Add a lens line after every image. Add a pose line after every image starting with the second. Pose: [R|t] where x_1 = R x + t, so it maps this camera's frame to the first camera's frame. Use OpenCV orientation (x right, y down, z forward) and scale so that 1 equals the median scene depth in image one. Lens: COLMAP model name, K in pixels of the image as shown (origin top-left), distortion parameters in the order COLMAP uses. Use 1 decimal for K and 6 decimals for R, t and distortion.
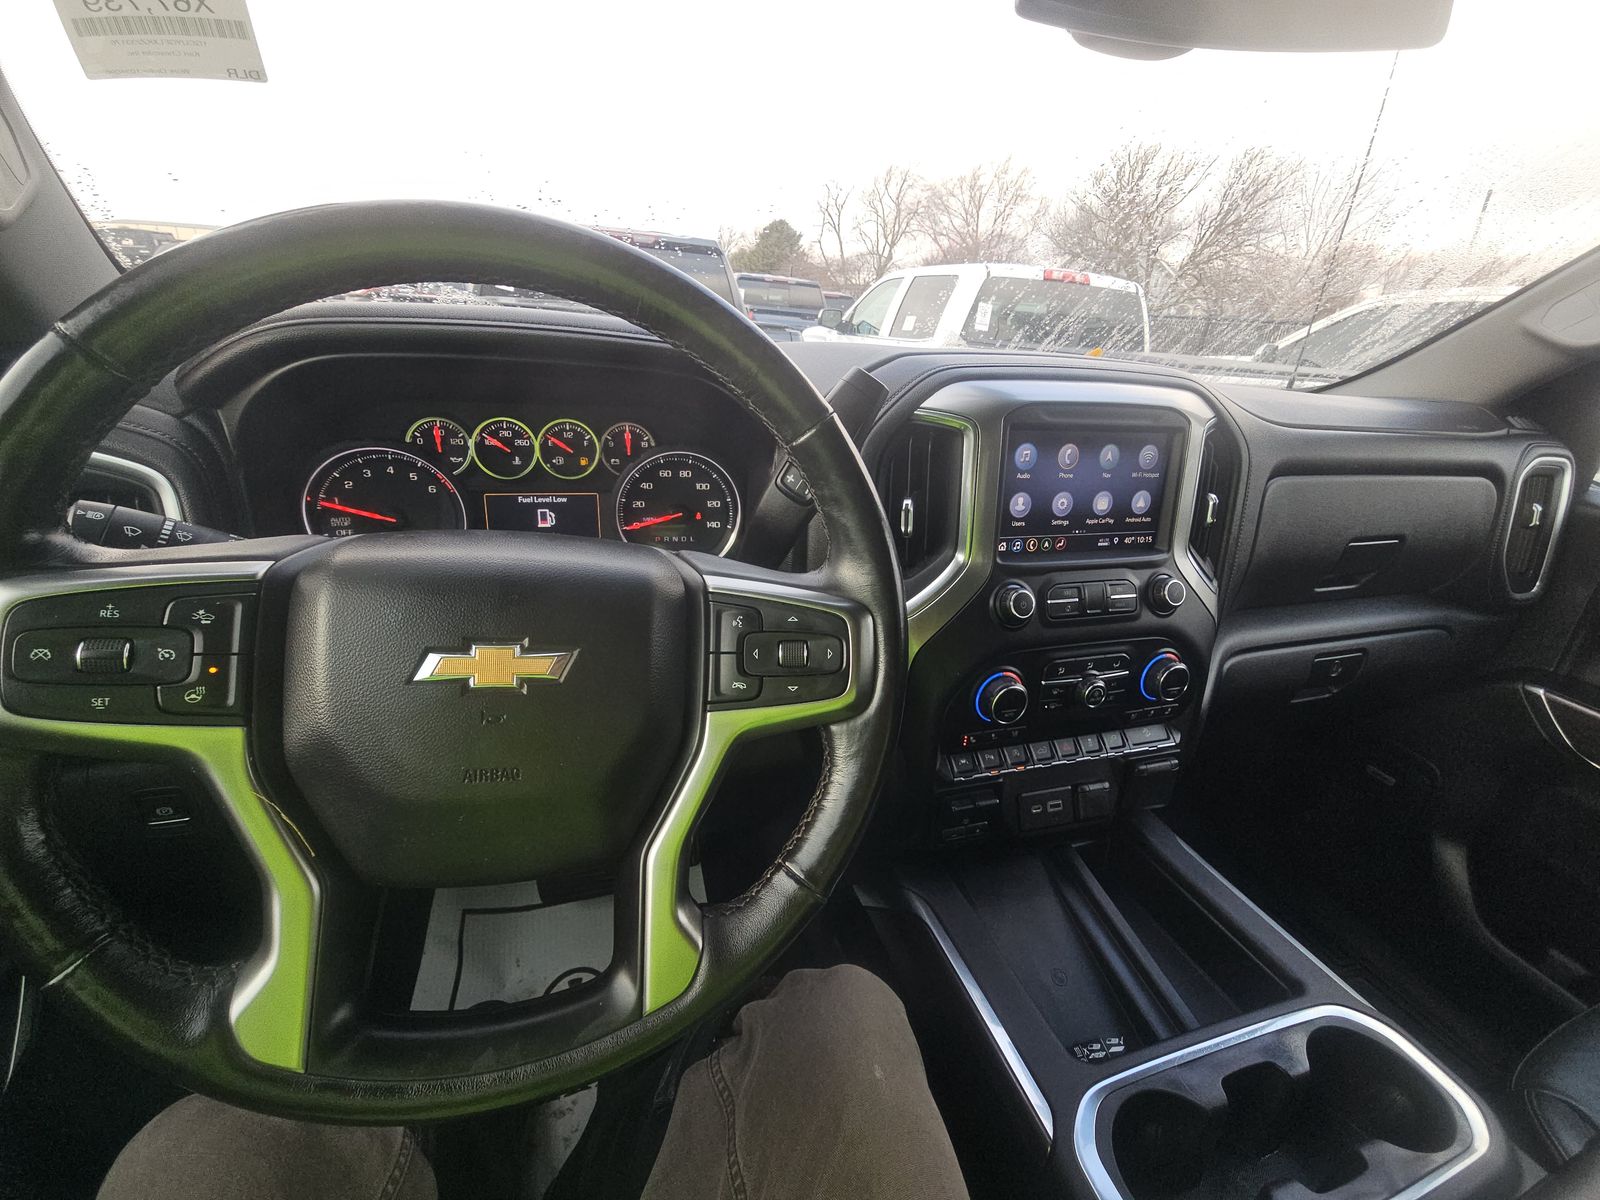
lens RADIAL K [[633.8, 0, 801.6], [0, 633.8, 606.9], [0, 0, 1]] dist [0.008628, -0.008205]
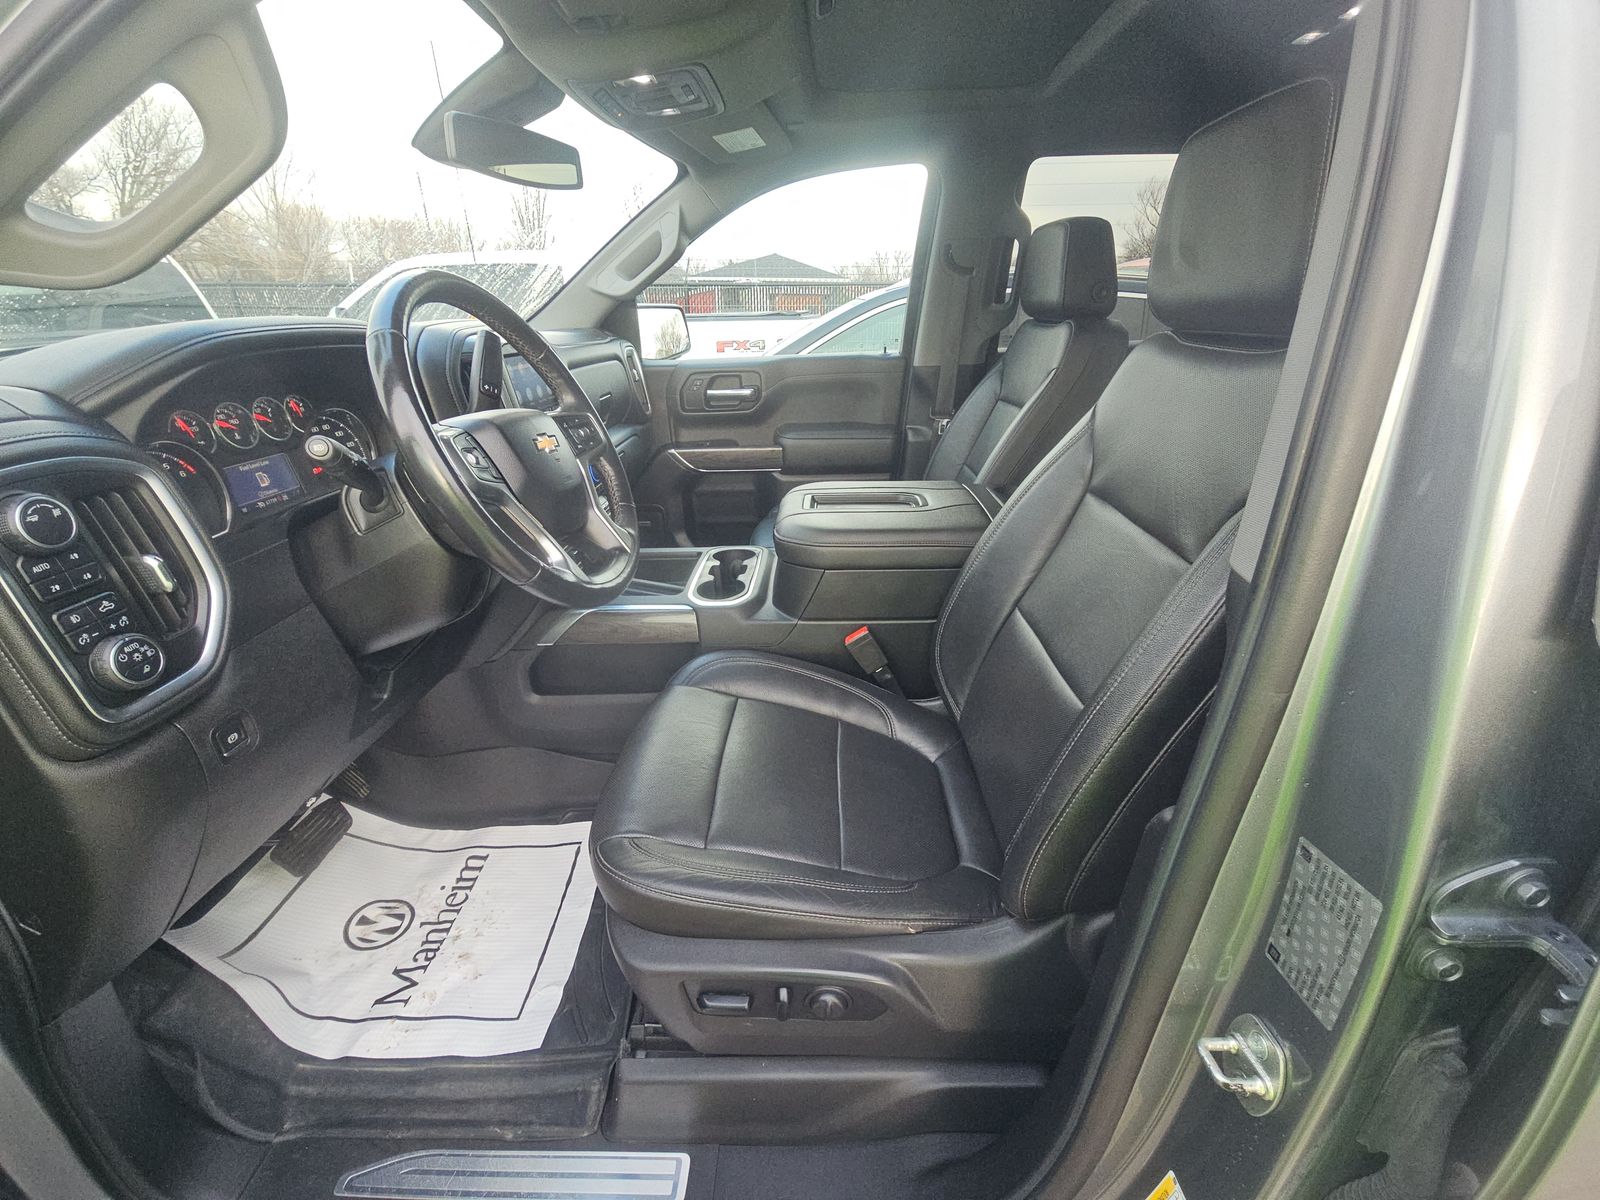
lens RADIAL K [[633.8, 0, 801.6], [0, 633.8, 606.9], [0, 0, 1]] dist [0.008628, -0.008205]
pose [[0.313242, -0.447039, 0.837876, -1.355082], [0.414464, 0.858172, 0.302919, 0.182869], [-0.854458, 0.252382, 0.454097, -0.465618]]
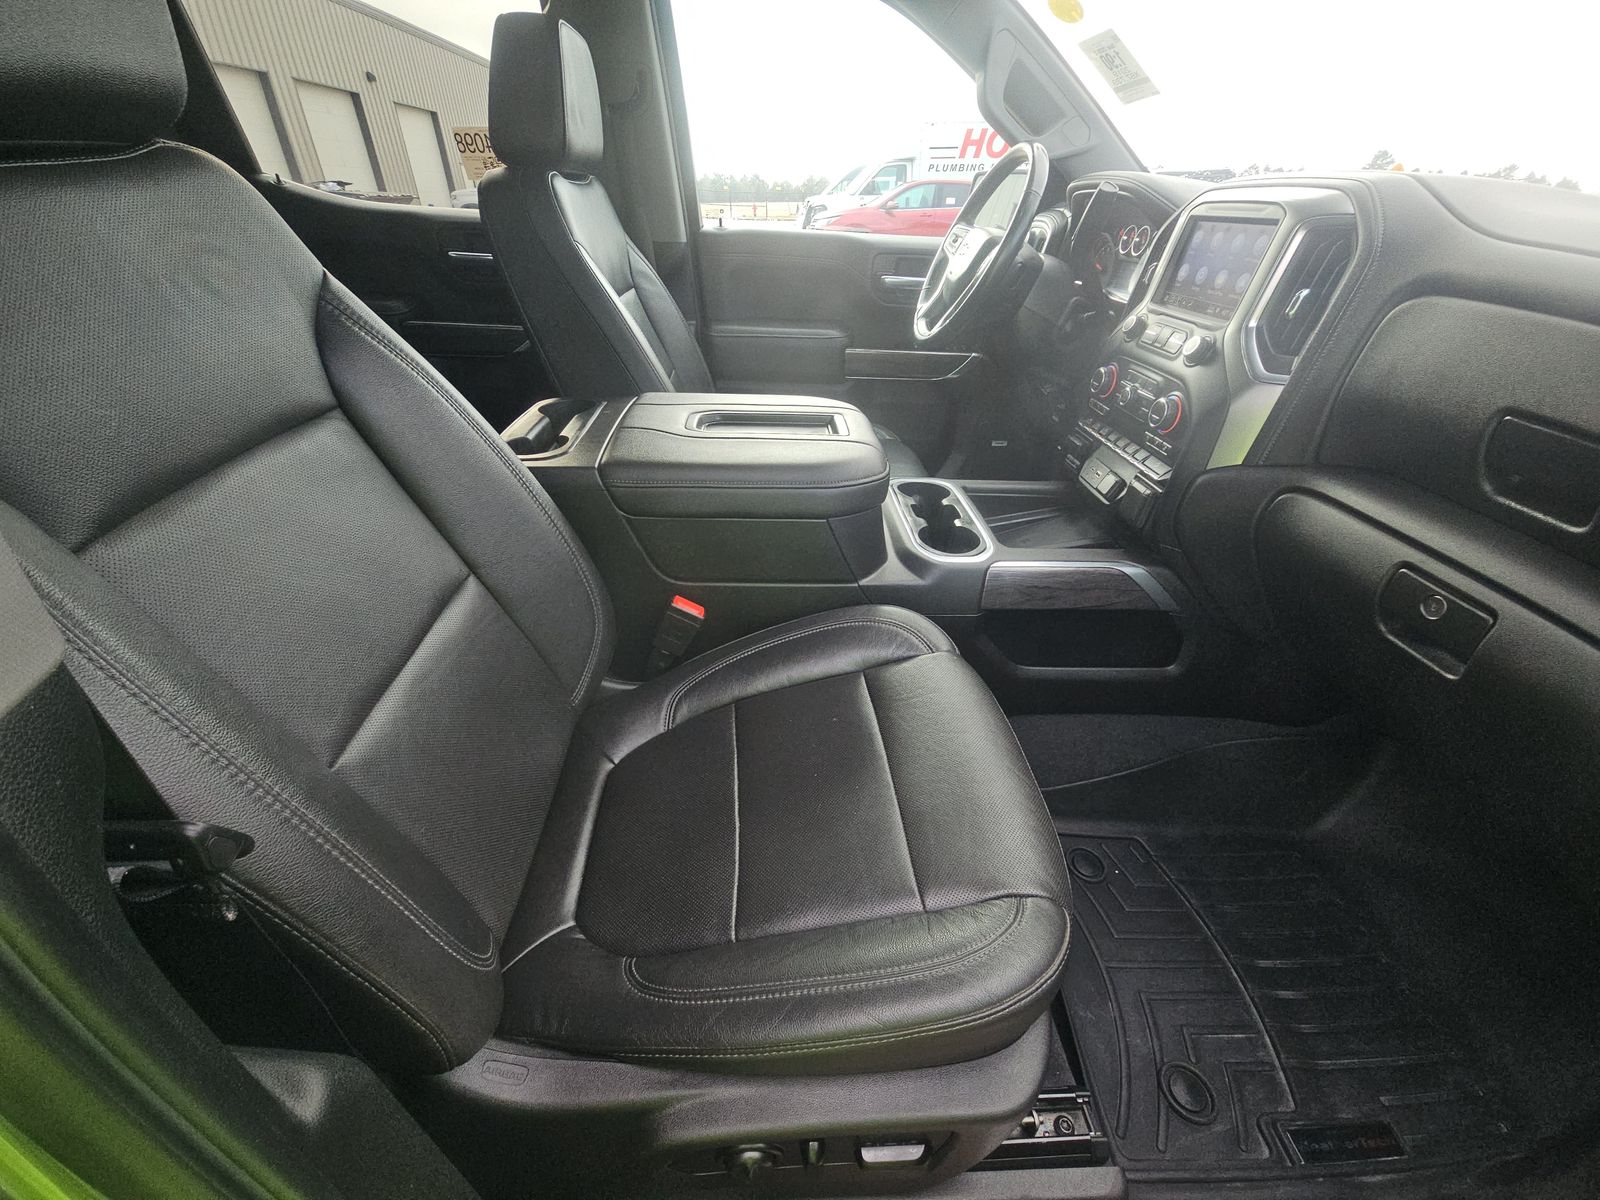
lens RADIAL K [[633.8, 0, 801.6], [0, 633.8, 606.9], [0, 0, 1]] dist [0.008628, -0.008205]
pose [[-0.245460, 0.472214, -0.846619, 2.507456], [-0.421089, 0.734704, 0.531878, 0.019312], [0.873174, 0.487057, 0.018503, 0.556474]]
